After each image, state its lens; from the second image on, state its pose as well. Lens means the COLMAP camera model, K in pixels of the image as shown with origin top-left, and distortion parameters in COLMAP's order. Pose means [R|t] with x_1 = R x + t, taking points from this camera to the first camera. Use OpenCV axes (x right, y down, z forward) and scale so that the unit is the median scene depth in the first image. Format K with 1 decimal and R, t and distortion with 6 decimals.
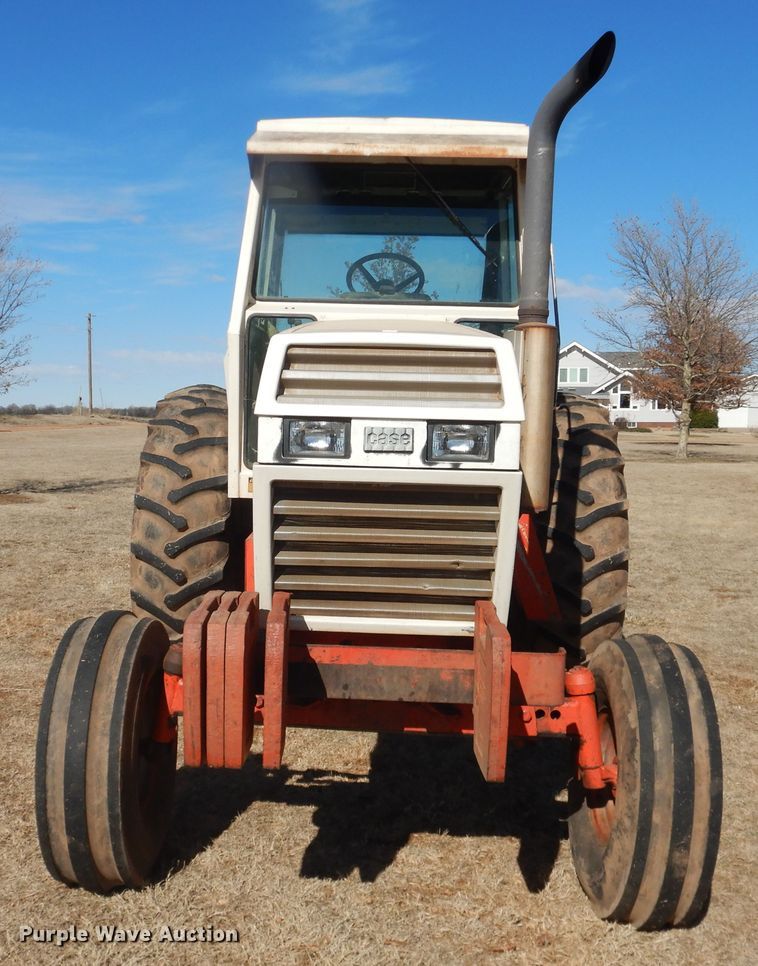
lens RADIAL K [[1069.7, 0, 378.9], [0, 1069.7, 542.3], [0, 0, 1]] dist [0.087883, -0.492654]
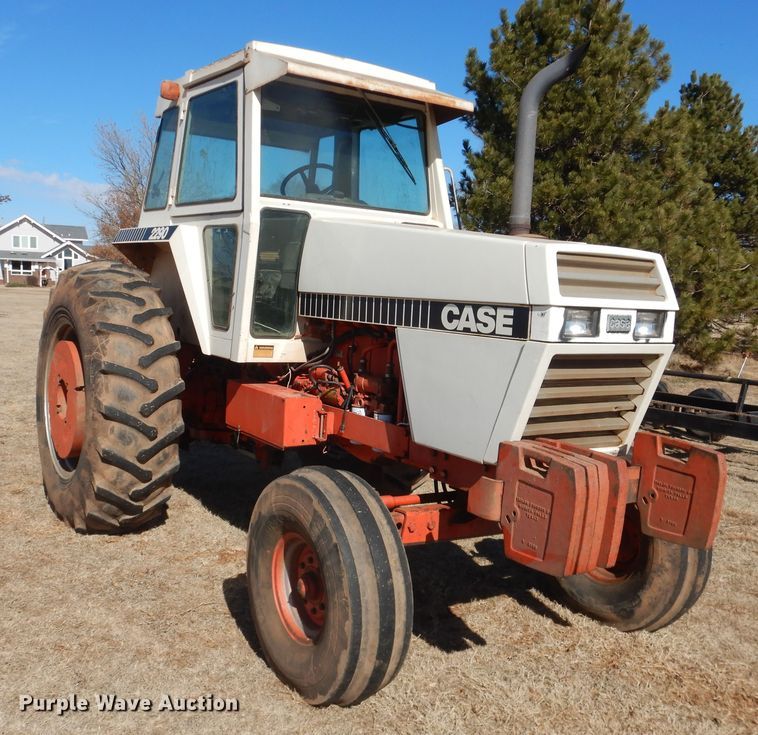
lens RADIAL K [[816.9, 0, 341.6], [0, 816.9, 397.6], [0, 0, 1]] dist [0.016559, 0.014176]
pose [[0.820393, -0.060360, 0.568606, -0.508001], [0.042755, 0.998104, 0.044266, -0.034405], [-0.570200, -0.012004, 0.821418, 0.180311]]
